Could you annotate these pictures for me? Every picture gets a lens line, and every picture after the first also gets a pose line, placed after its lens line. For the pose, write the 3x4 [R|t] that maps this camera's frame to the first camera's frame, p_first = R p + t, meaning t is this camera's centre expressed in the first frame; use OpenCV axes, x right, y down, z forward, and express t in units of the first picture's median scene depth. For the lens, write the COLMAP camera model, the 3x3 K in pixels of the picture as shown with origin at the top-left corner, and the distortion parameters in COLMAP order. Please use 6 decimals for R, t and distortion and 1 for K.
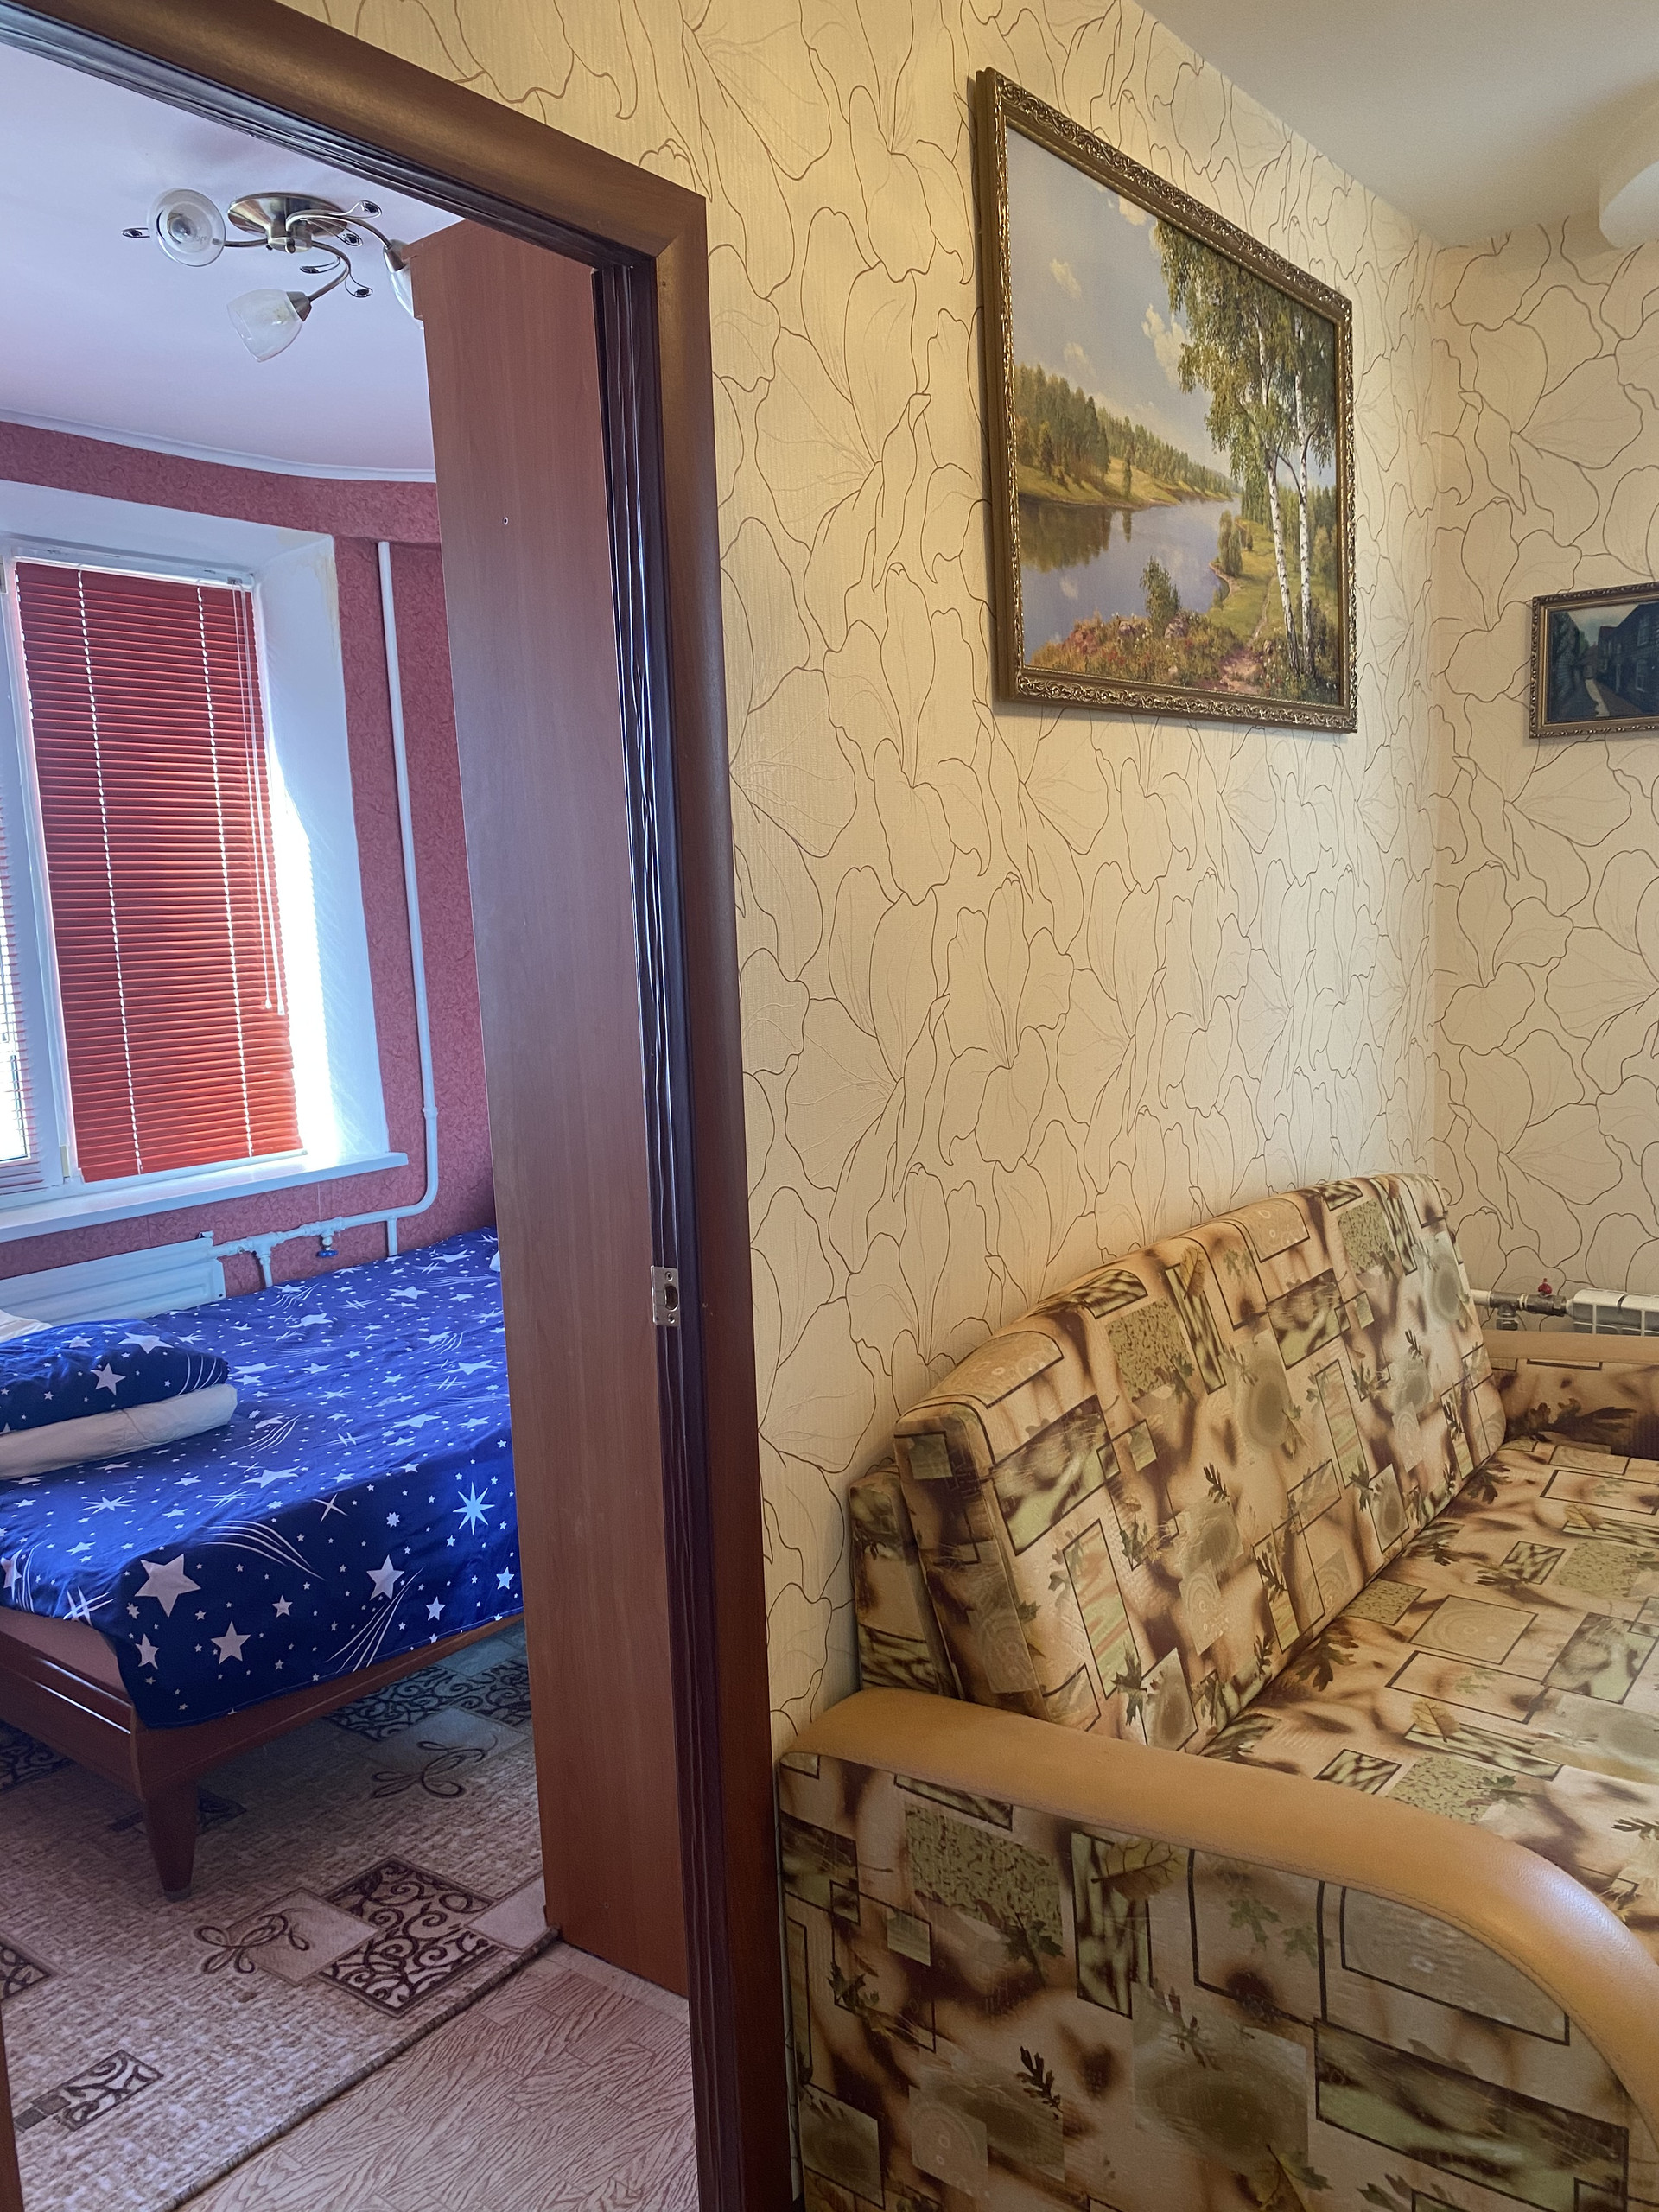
lens RADIAL K [[1676.1, 0, 829.5], [0, 1676.1, 1106.0], [0, 0, 1]] dist [0.030607, -0.009227]
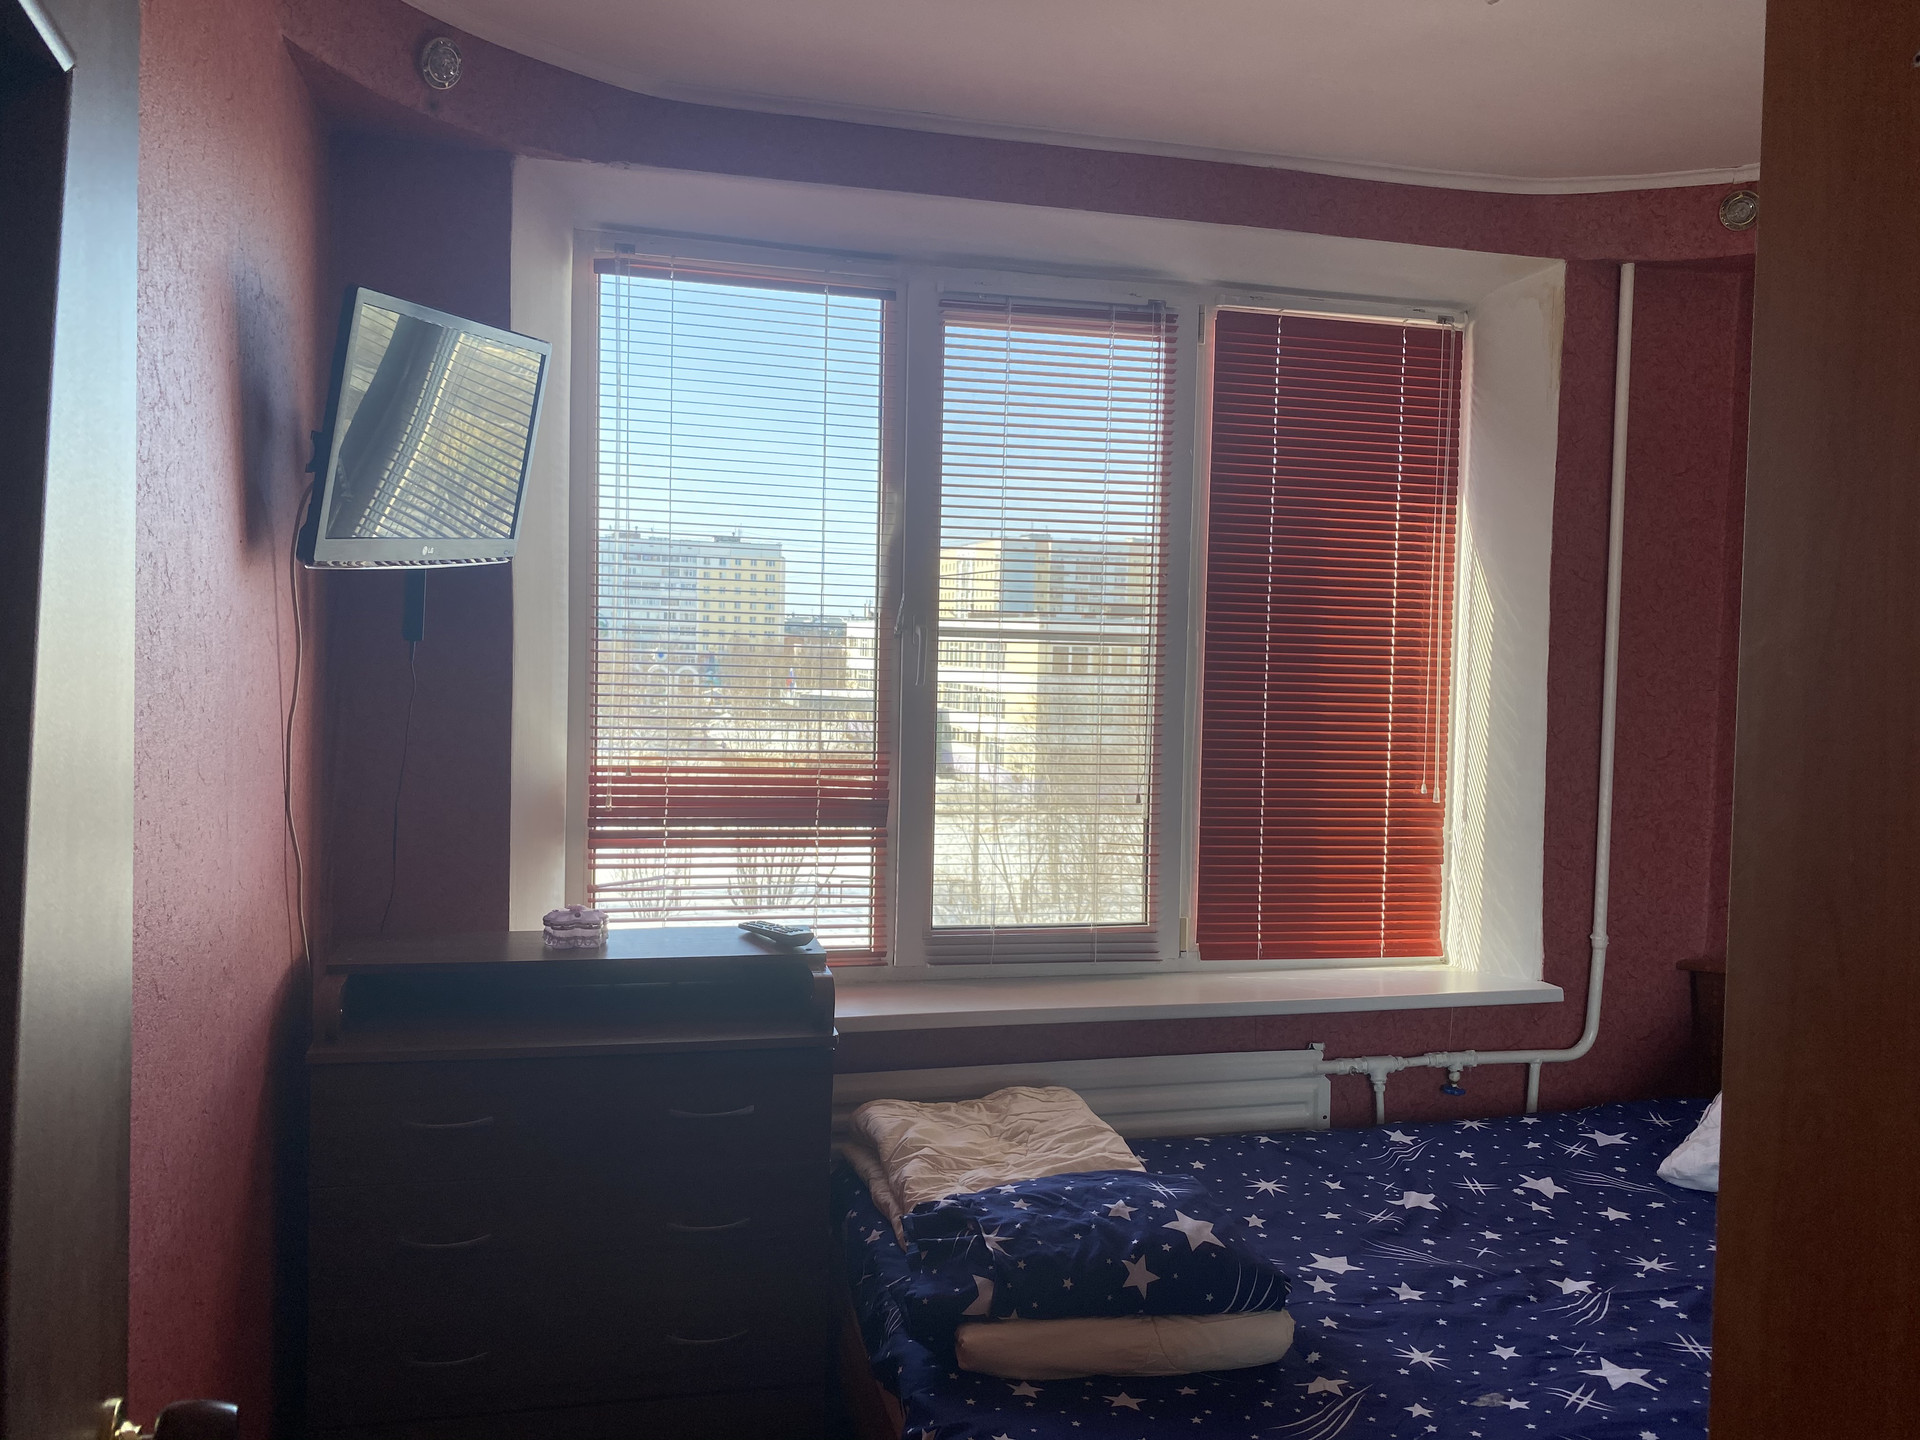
lens RADIAL K [[1498.9, 0, 965.7], [0, 1498.9, 669.3], [0, 0, 1]] dist [-0.000089, -0.004417]
pose [[0.797014, 0.085580, -0.597867, -0.065873], [-0.145810, 0.987894, -0.052970, -0.049902], [0.586095, 0.129393, 0.799844, 0.242823]]
